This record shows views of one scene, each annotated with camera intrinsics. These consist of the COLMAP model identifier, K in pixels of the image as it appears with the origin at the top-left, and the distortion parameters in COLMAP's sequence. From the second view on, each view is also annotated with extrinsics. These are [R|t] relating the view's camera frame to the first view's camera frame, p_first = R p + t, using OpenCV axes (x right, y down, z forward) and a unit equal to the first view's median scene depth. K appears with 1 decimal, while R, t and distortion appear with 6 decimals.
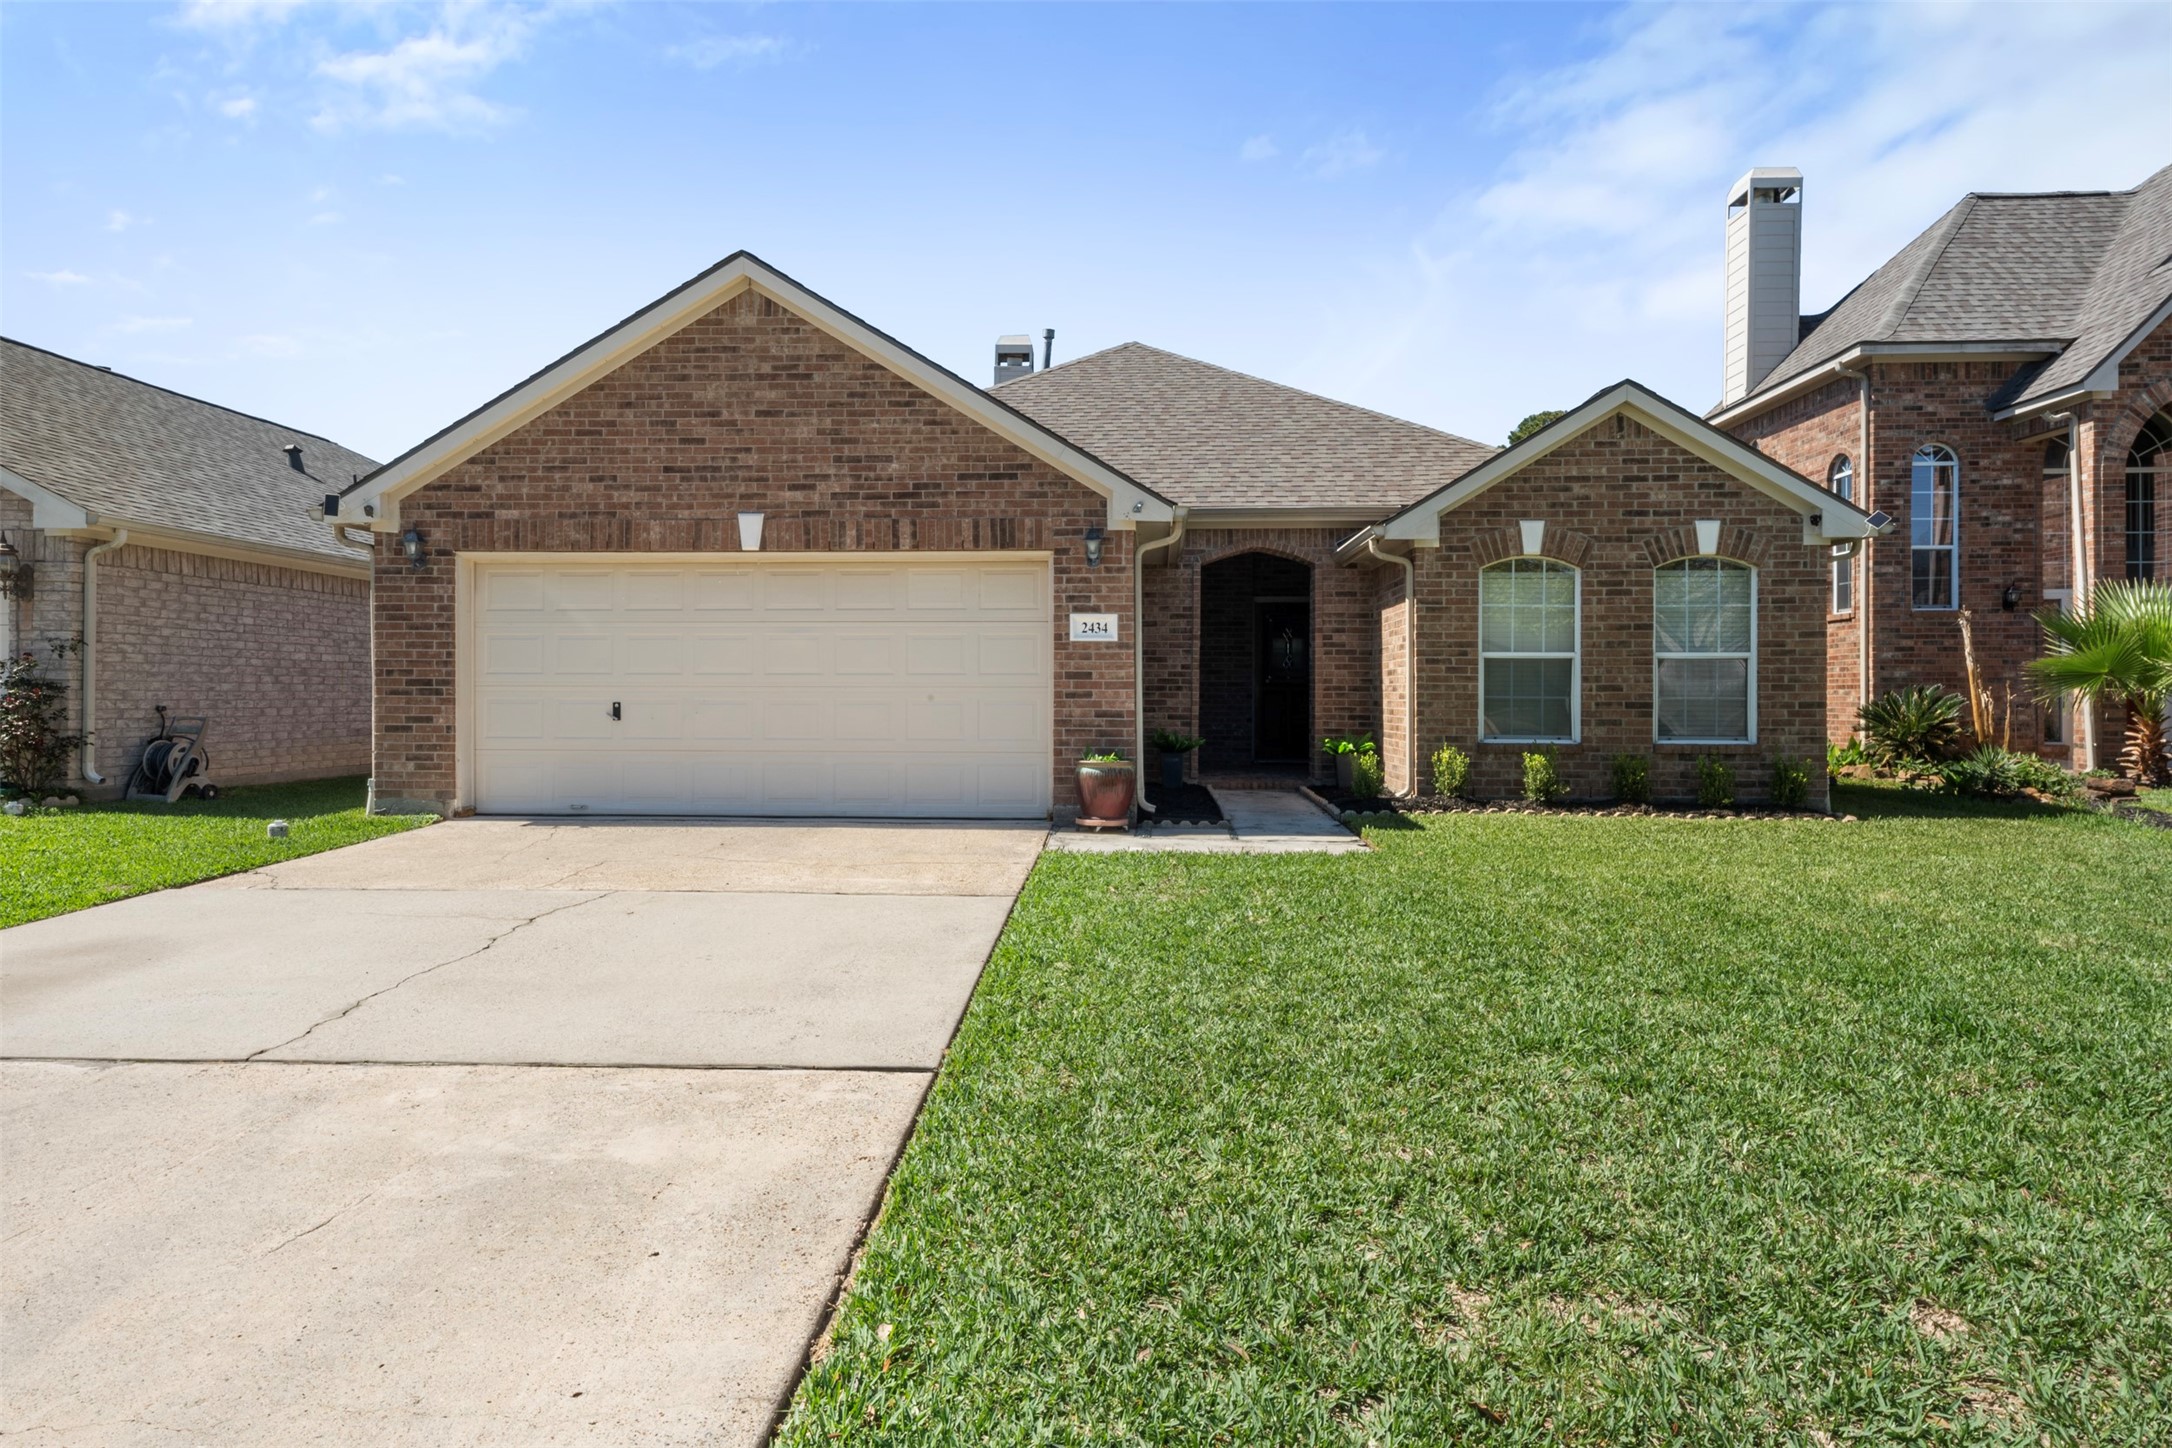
lens RADIAL K [[1255.0, 0, 1077.5], [0, 1255.0, 700.4], [0, 0, 1]] dist [0.017343, 0.004962]
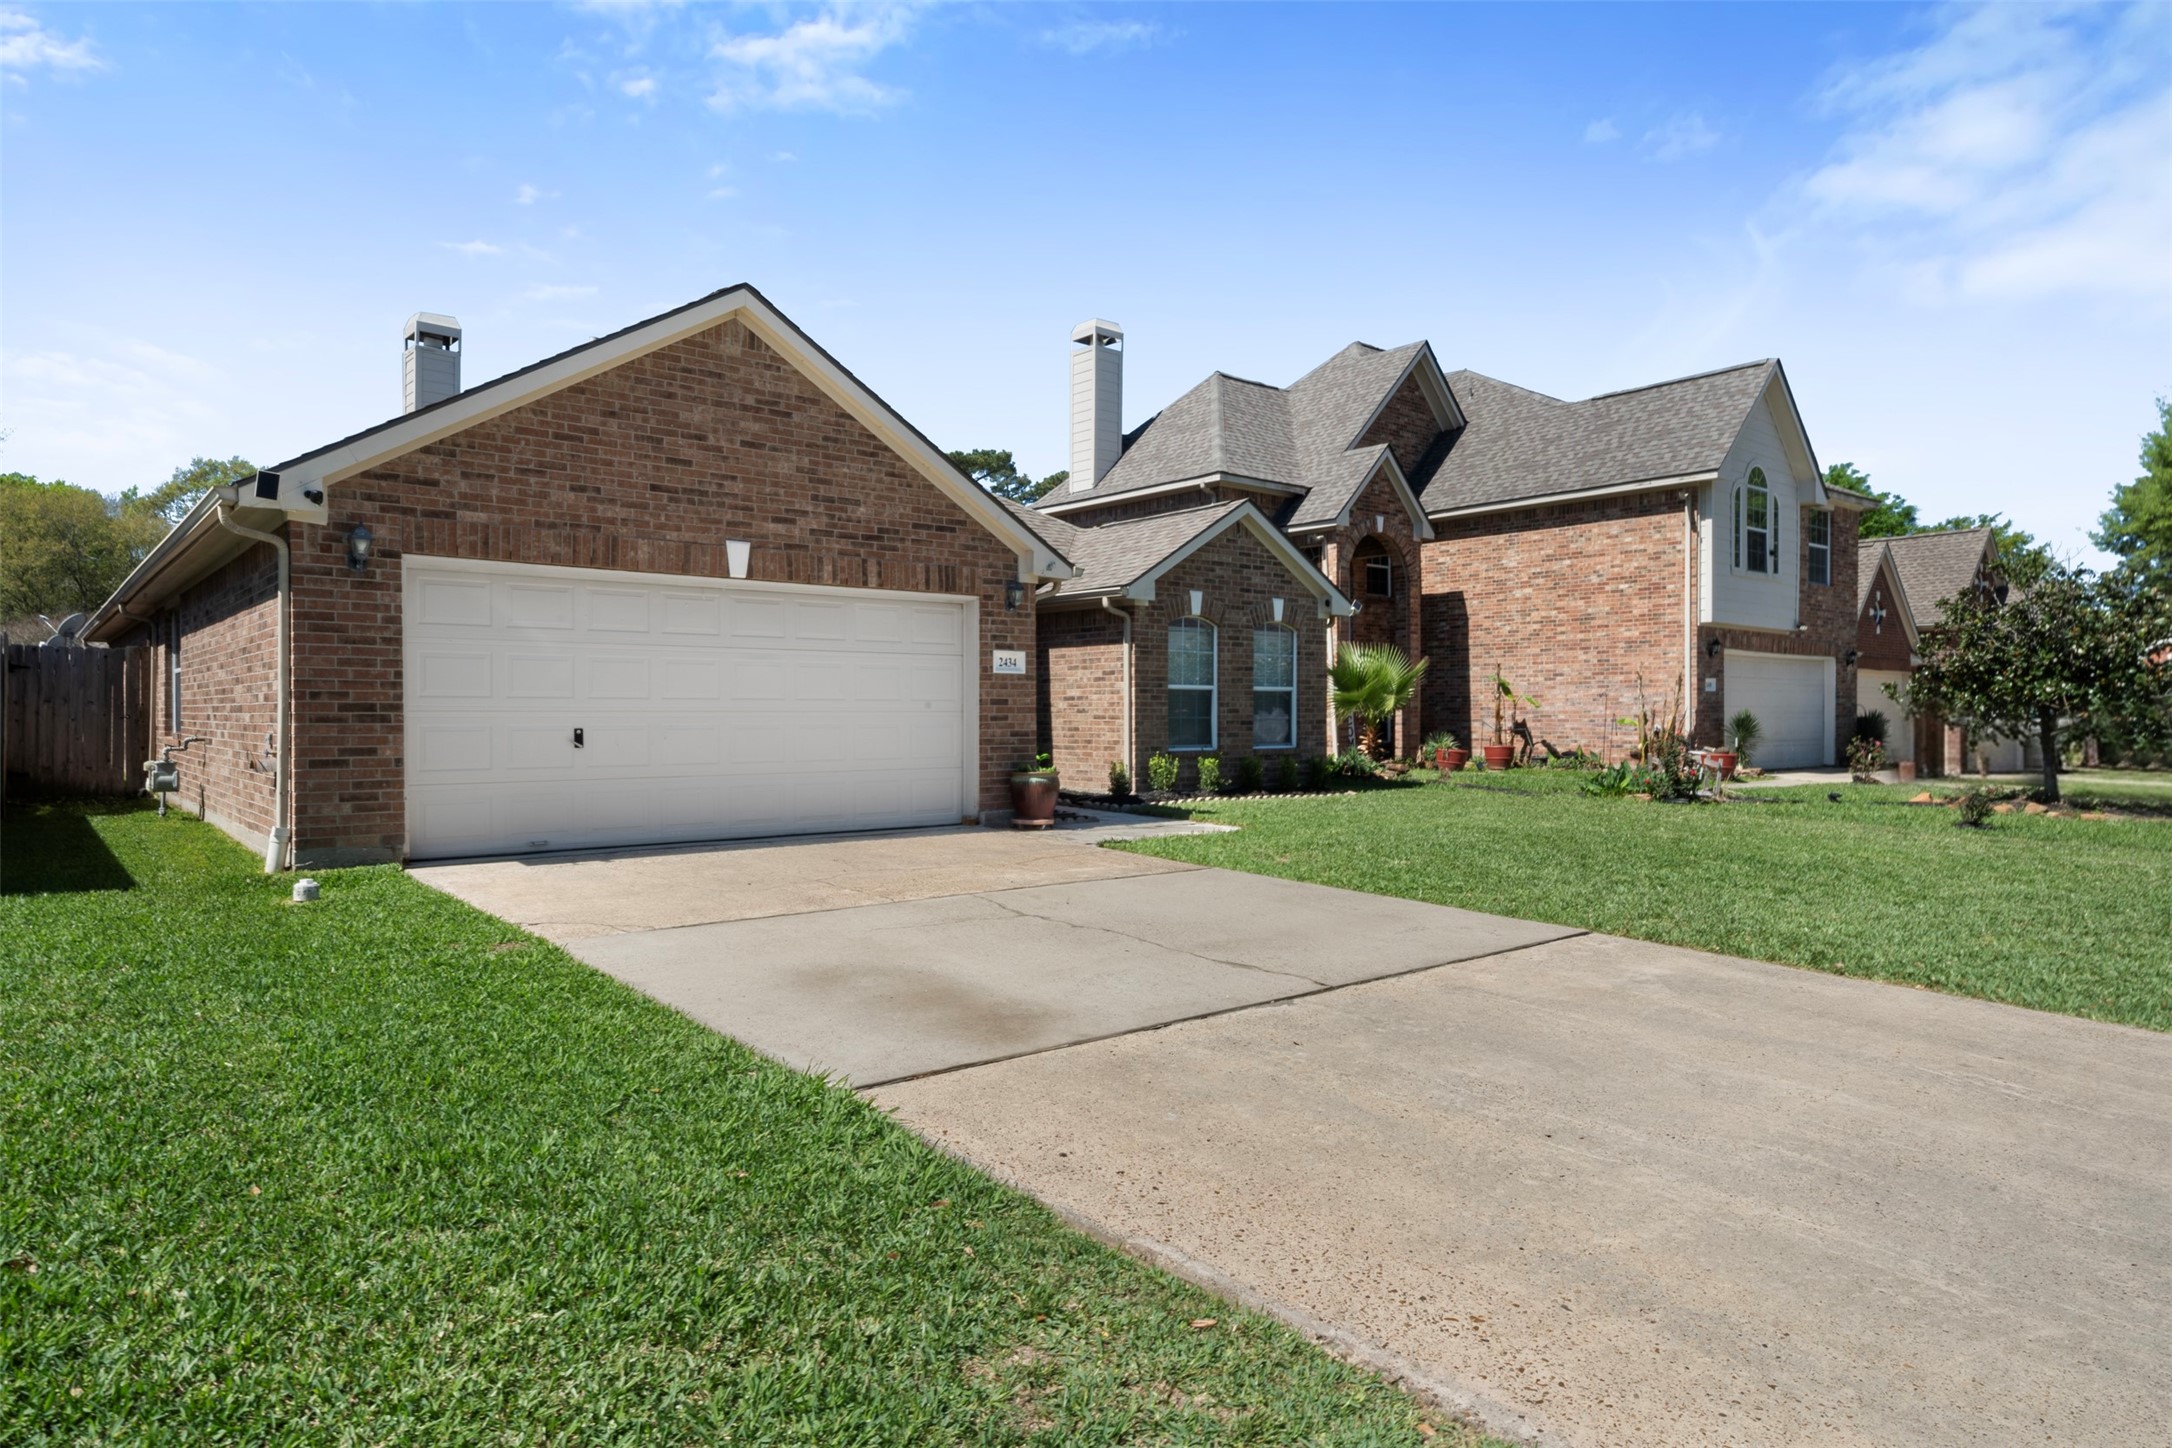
lens RADIAL K [[1255.0, 0, 1070.5], [0, 1255.0, 727.5], [0, 0, 1]] dist [0.017343, 0.004962]
pose [[0.741841, -0.010656, 0.670492, -0.738883], [0.003879, 0.999925, 0.011600, -0.008876], [-0.670565, -0.006004, 0.741826, 0.064948]]
